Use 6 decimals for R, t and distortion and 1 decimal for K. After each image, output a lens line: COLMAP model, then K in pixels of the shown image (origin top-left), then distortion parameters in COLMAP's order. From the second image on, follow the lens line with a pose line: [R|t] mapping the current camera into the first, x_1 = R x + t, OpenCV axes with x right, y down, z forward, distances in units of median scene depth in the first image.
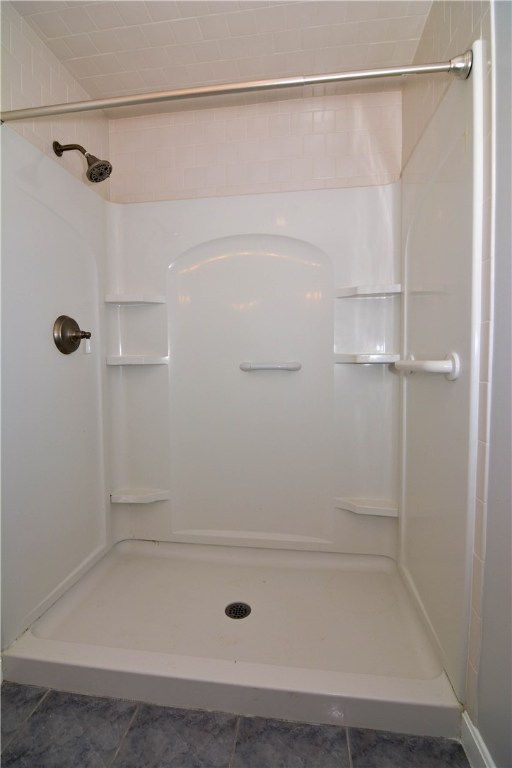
lens RADIAL K [[371.2, 0, 254.9], [0, 371.2, 382.4], [0, 0, 1]] dist [-0.004827, -0.010673]
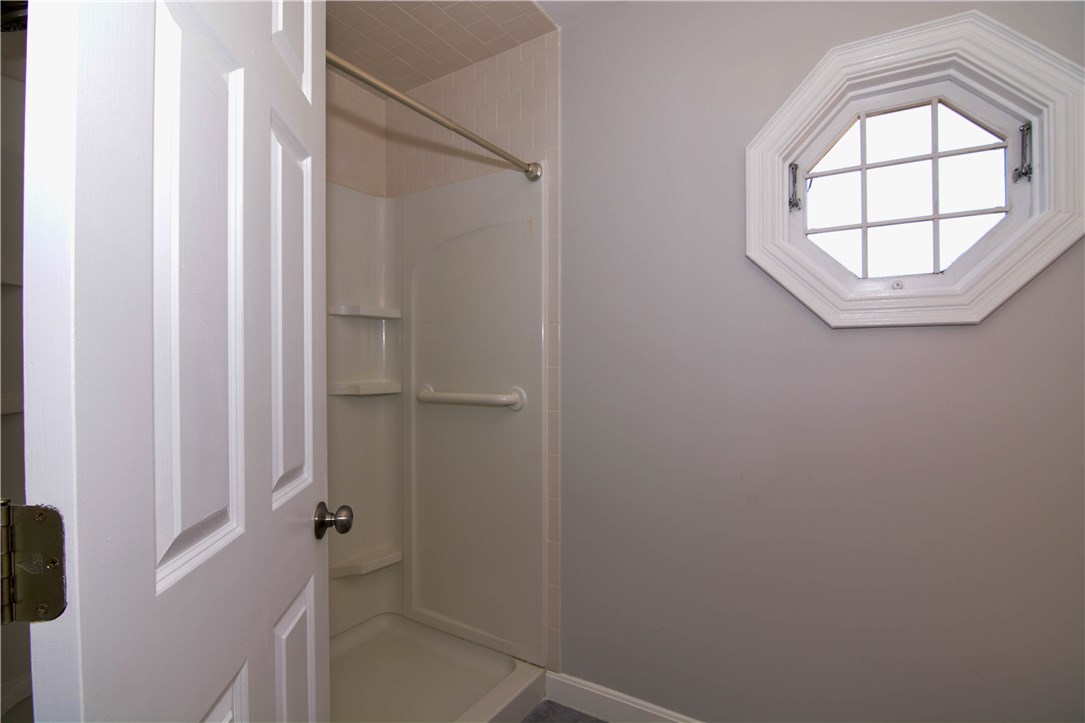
lens RADIAL K [[524.4, 0, 541.0], [0, 524.4, 367.5], [0, 0, 1]] dist [-0.004827, -0.010673]
pose [[0.411566, 0.008613, 0.911339, -0.886951], [0.047800, 0.998375, -0.031023, -0.077639], [-0.910126, 0.056330, 0.410485, 0.171151]]
